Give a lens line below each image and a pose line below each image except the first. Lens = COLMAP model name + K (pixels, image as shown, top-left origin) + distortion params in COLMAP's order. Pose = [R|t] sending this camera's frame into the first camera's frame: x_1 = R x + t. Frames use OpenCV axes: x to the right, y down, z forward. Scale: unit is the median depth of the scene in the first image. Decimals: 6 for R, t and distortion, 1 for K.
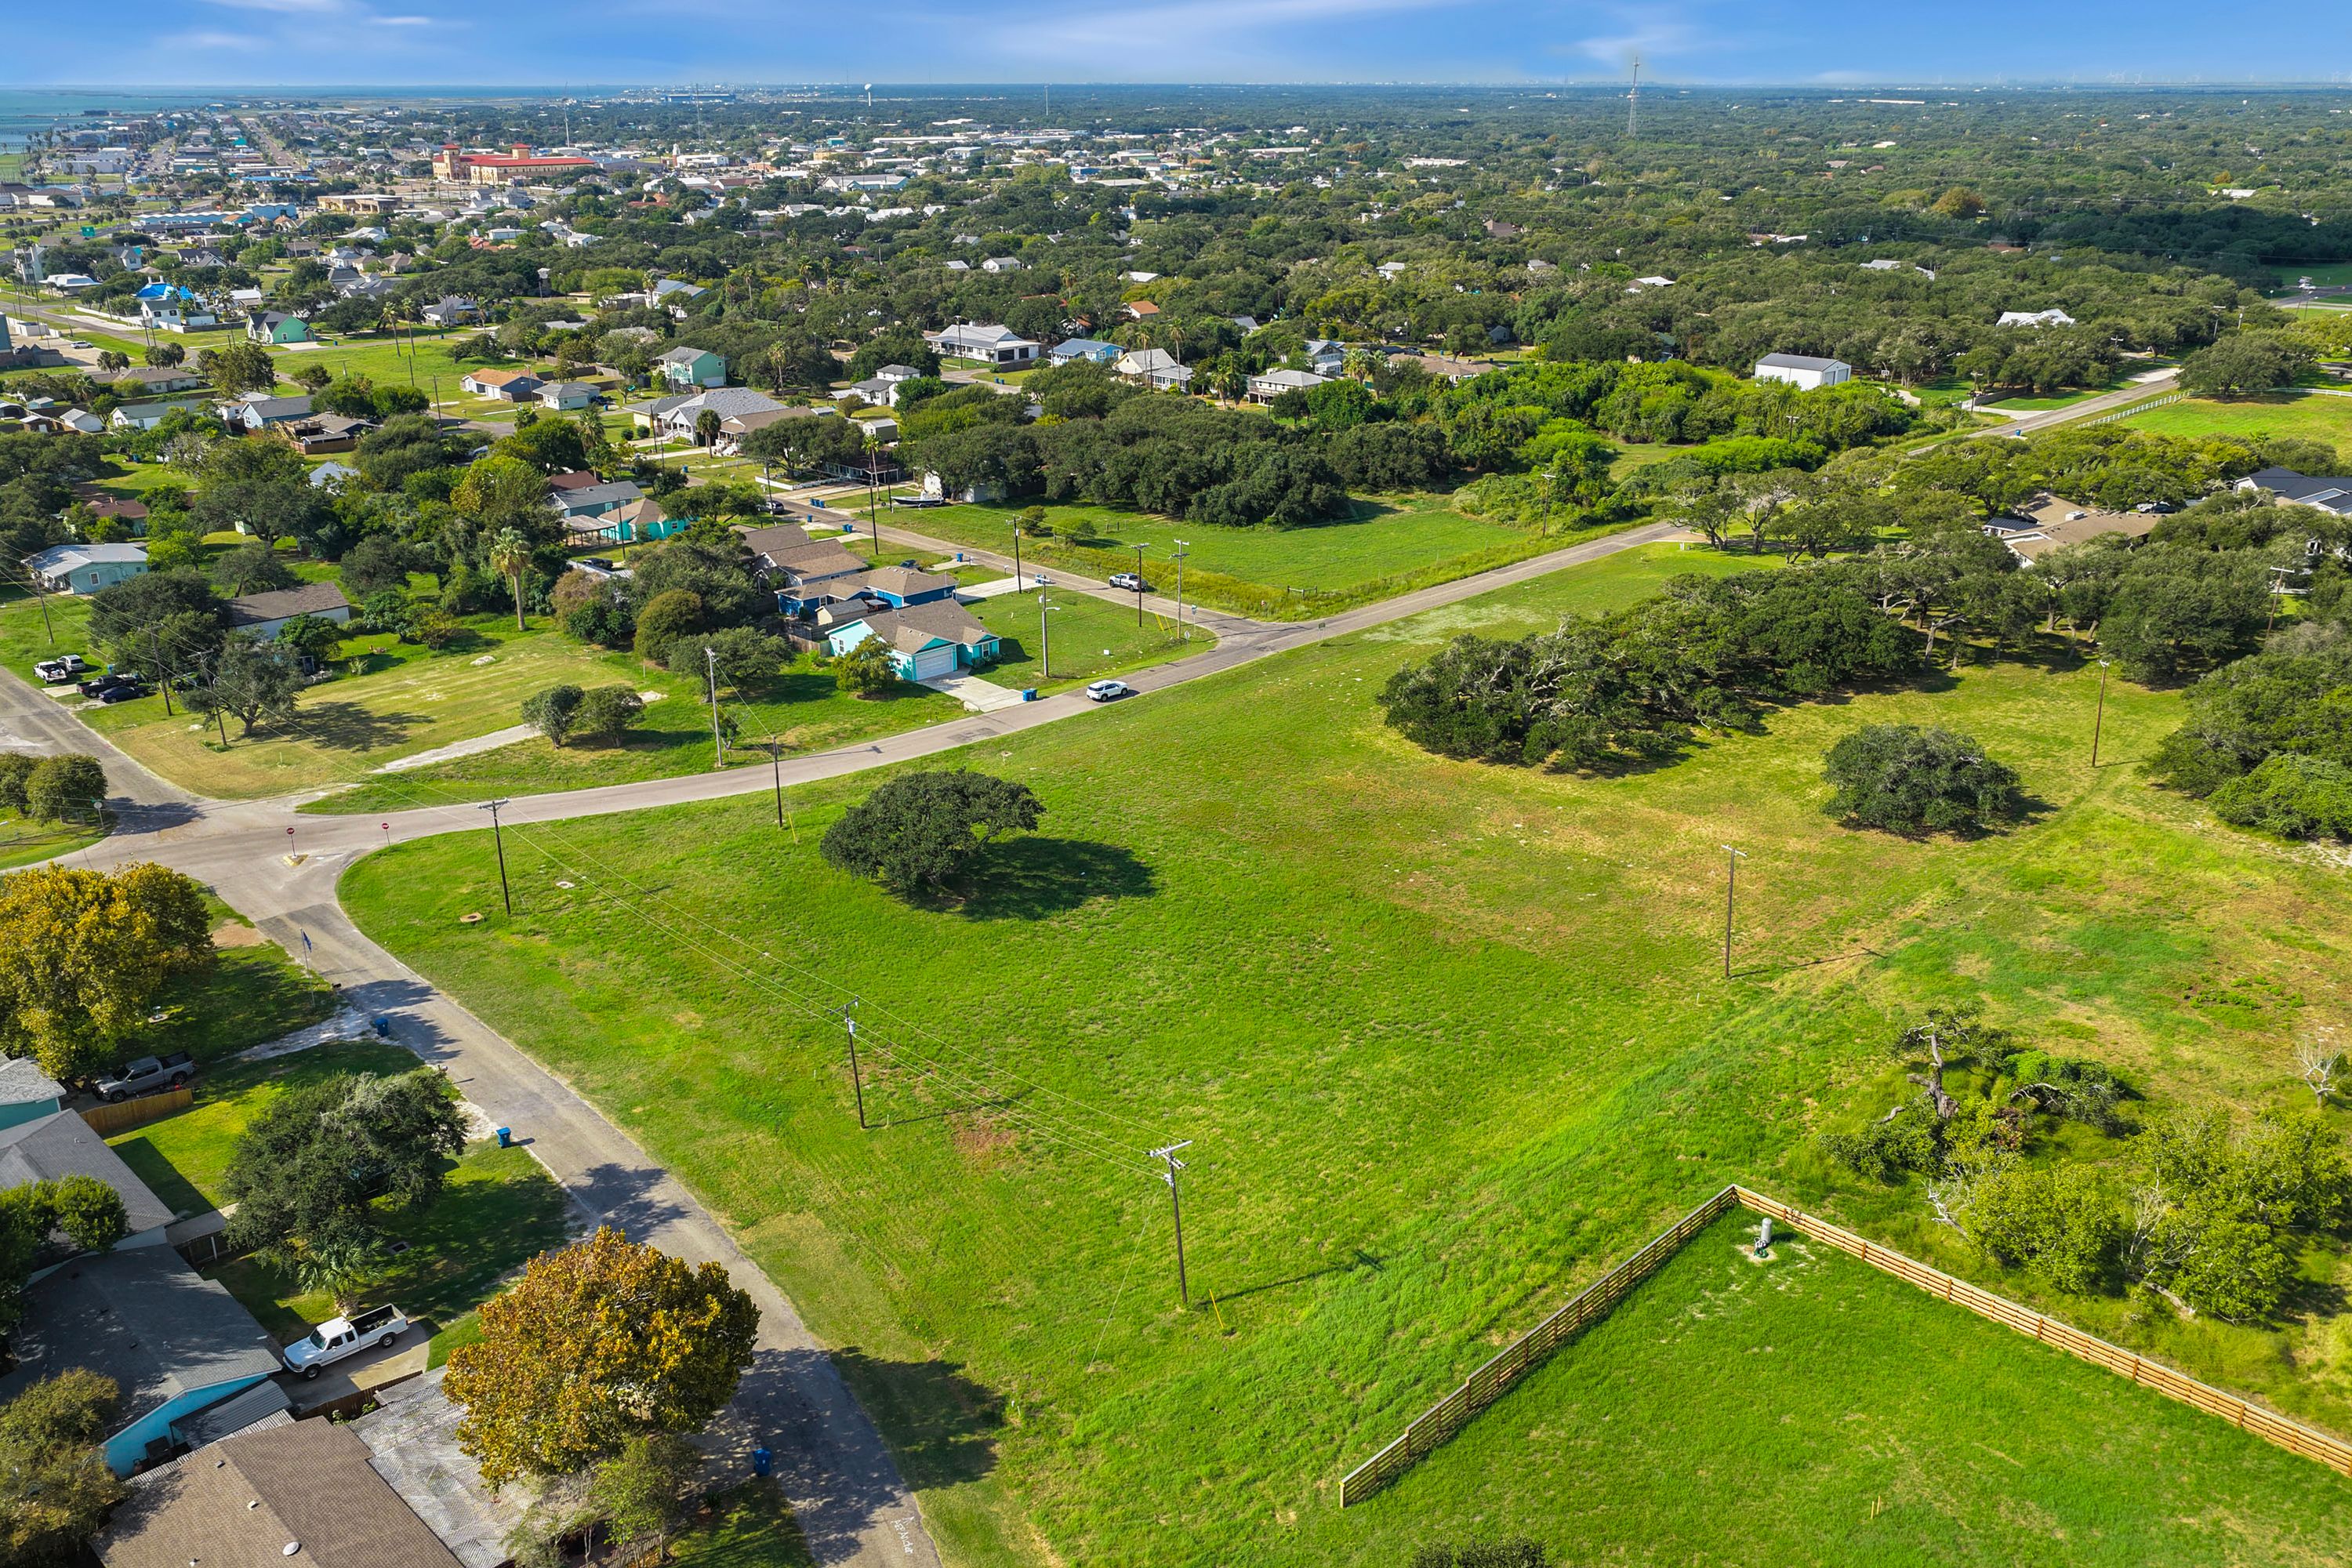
lens RADIAL K [[1950.4, 0, 1179.4], [0, 1950.4, 784.7], [0, 0, 1]] dist [-0.016324, 0.048394]
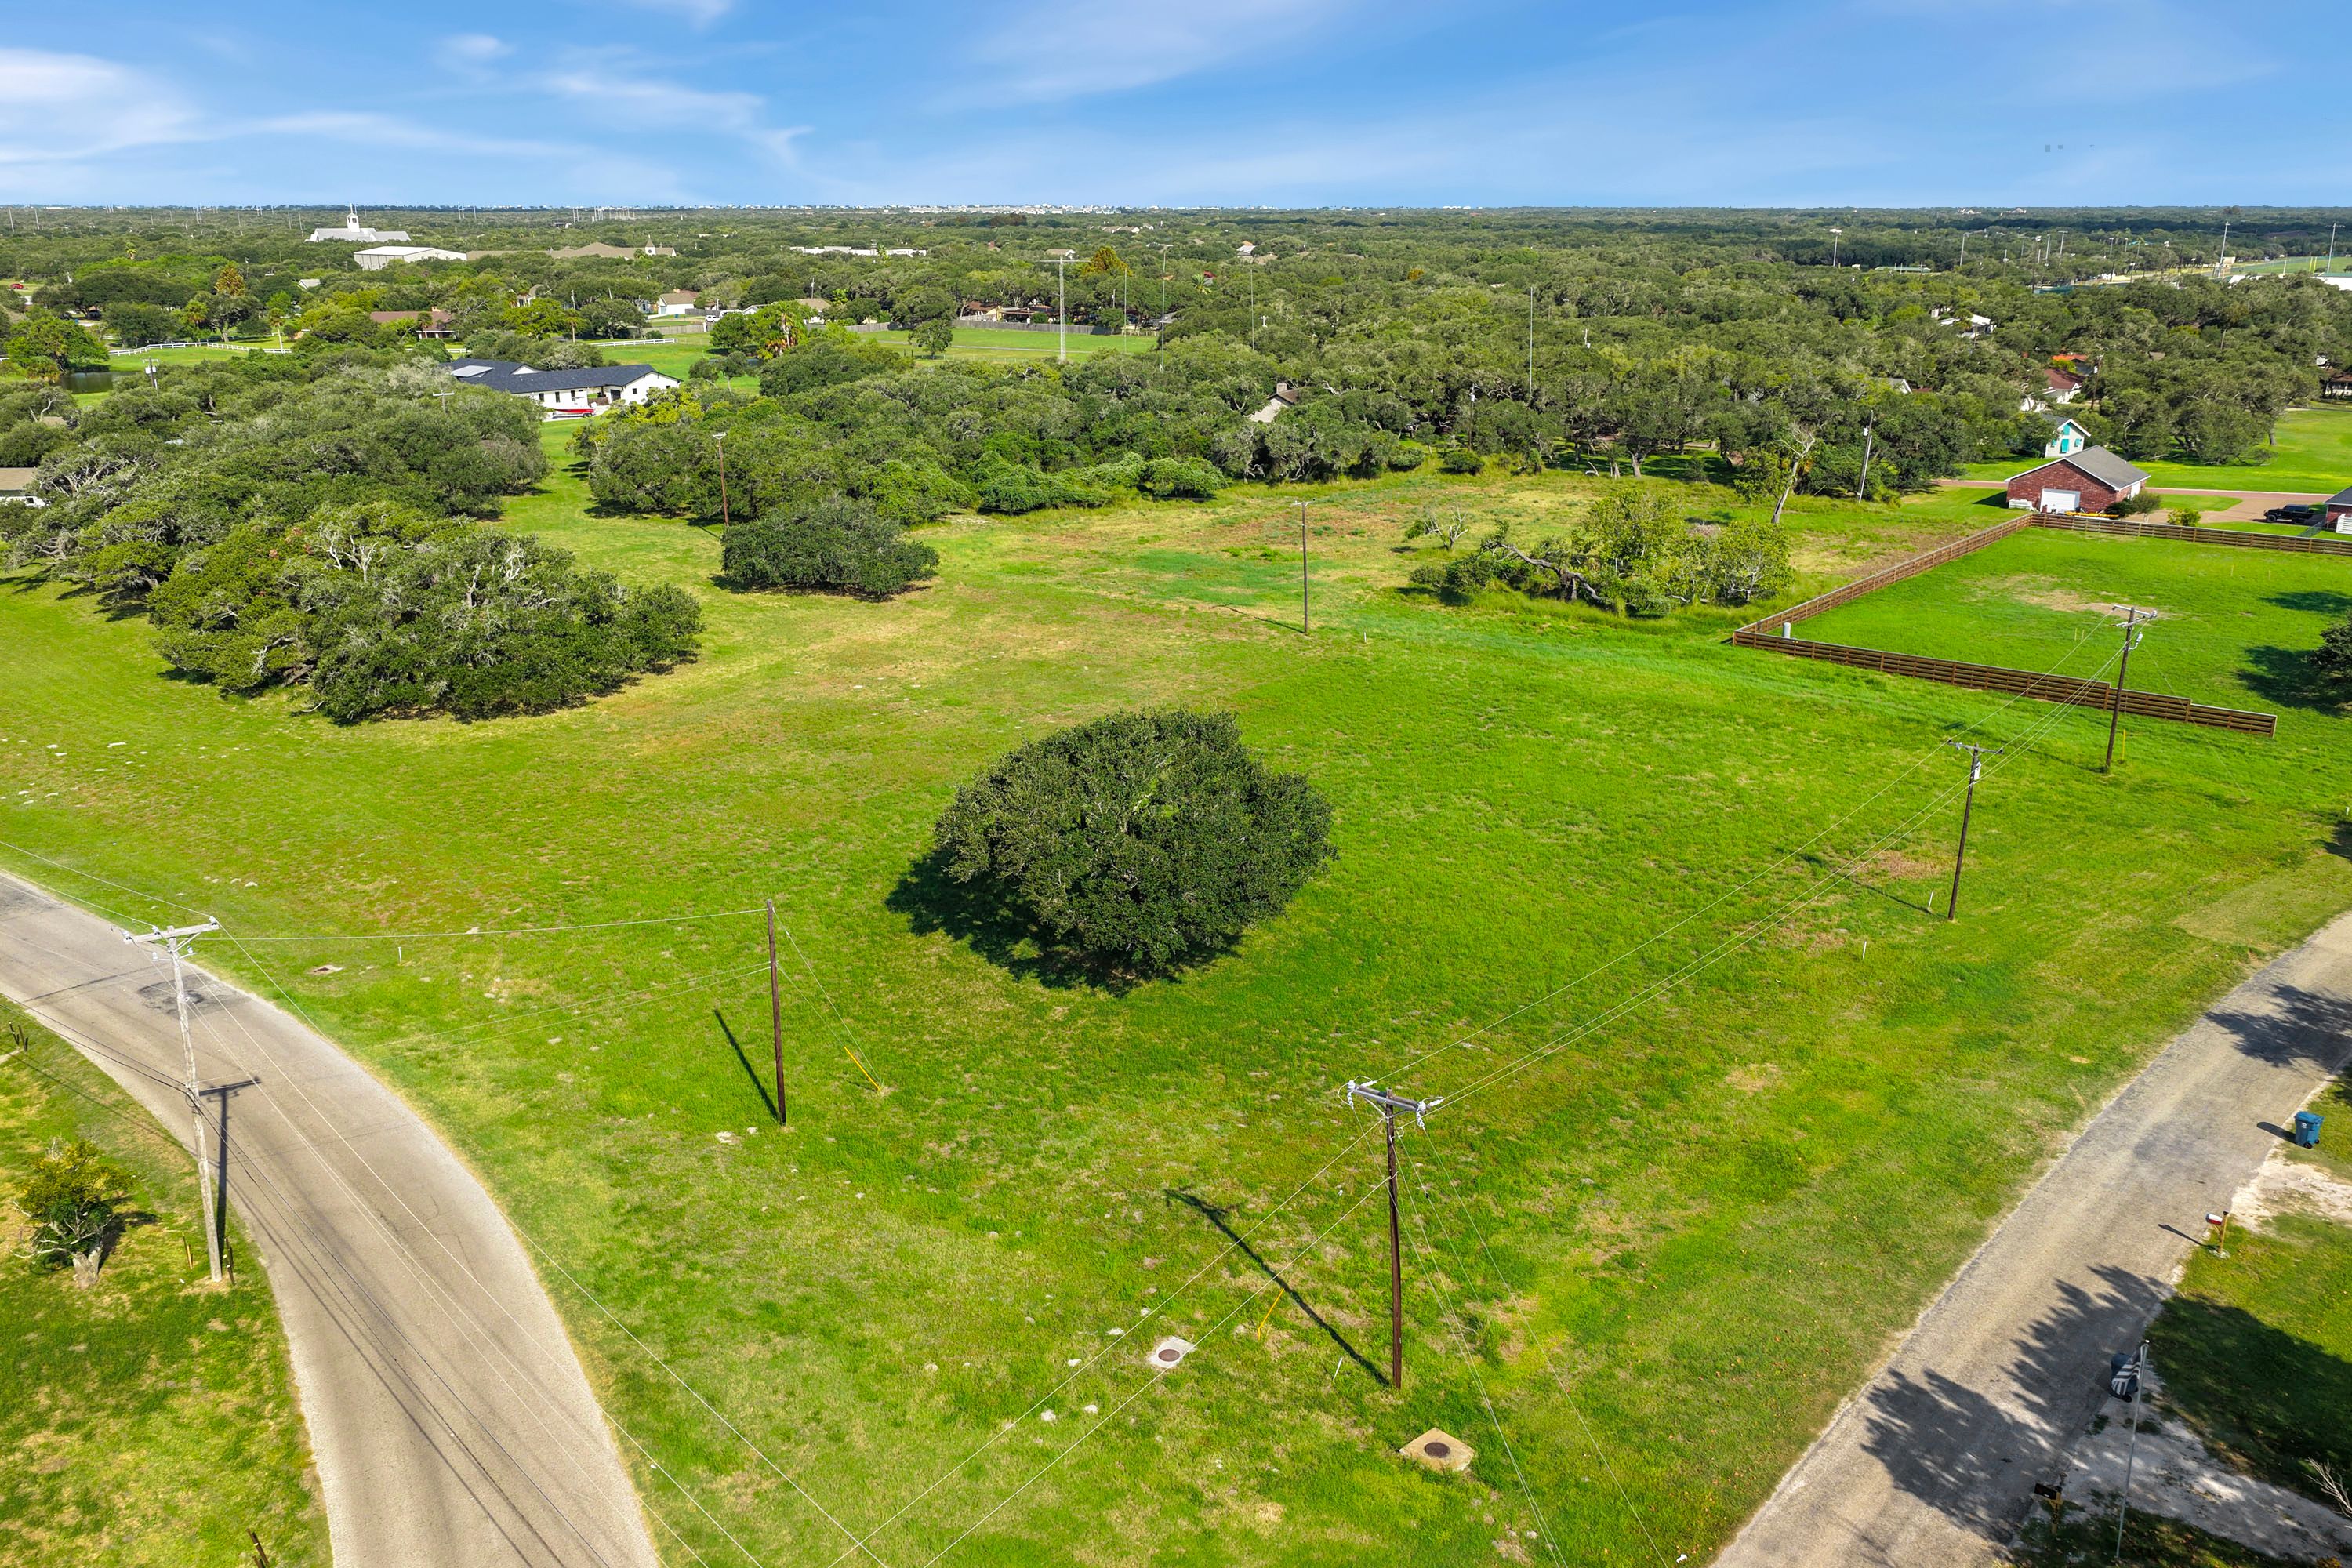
lens RADIAL K [[1950.4, 0, 1179.4], [0, 1950.4, 784.7], [0, 0, 1]] dist [-0.016324, 0.048394]
pose [[-0.115119, -0.286753, 0.951063, -0.526633], [0.337315, 0.889253, 0.308947, -0.125942], [-0.934327, 0.356373, -0.005644, 0.817425]]
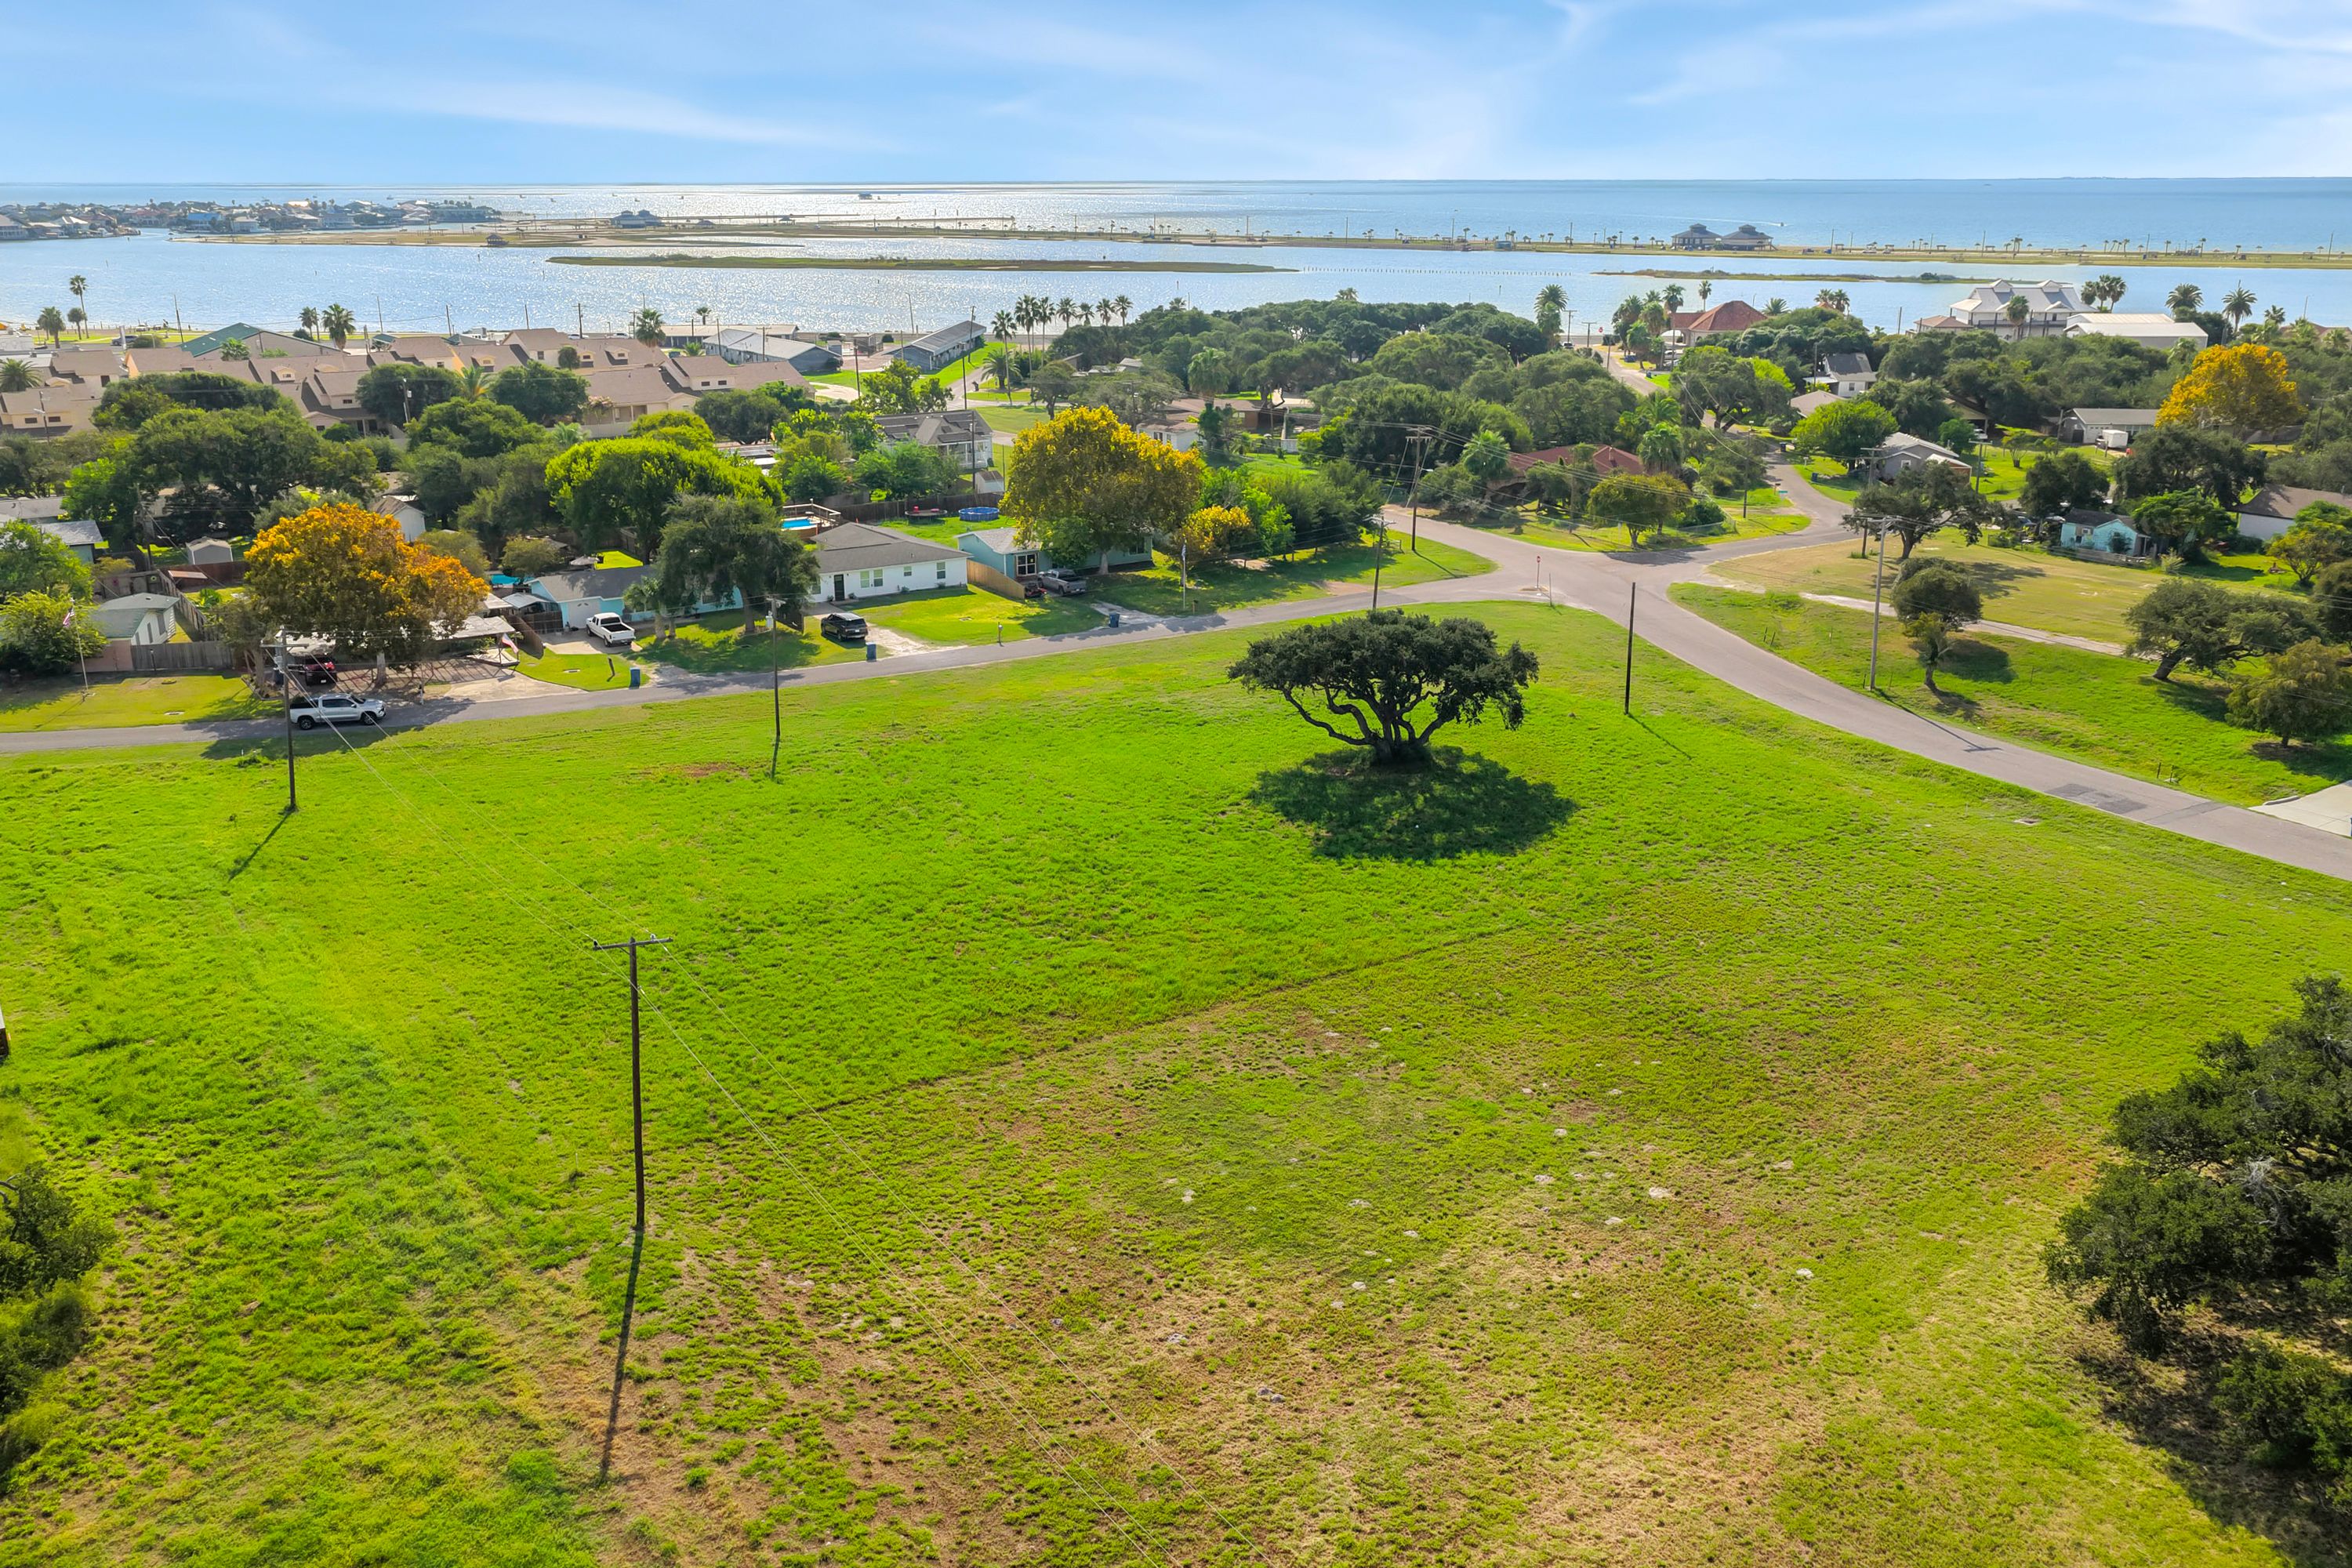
lens RADIAL K [[1996.1, 0, 1176.0], [0, 1996.1, 784.0], [0, 0, 1]] dist [-0.020545, 0.060245]
pose [[-0.194693, 0.288978, -0.937329, 0.489938], [-0.330900, 0.880244, 0.340110, -0.139173], [0.923363, 0.376379, -0.075754, 0.827430]]
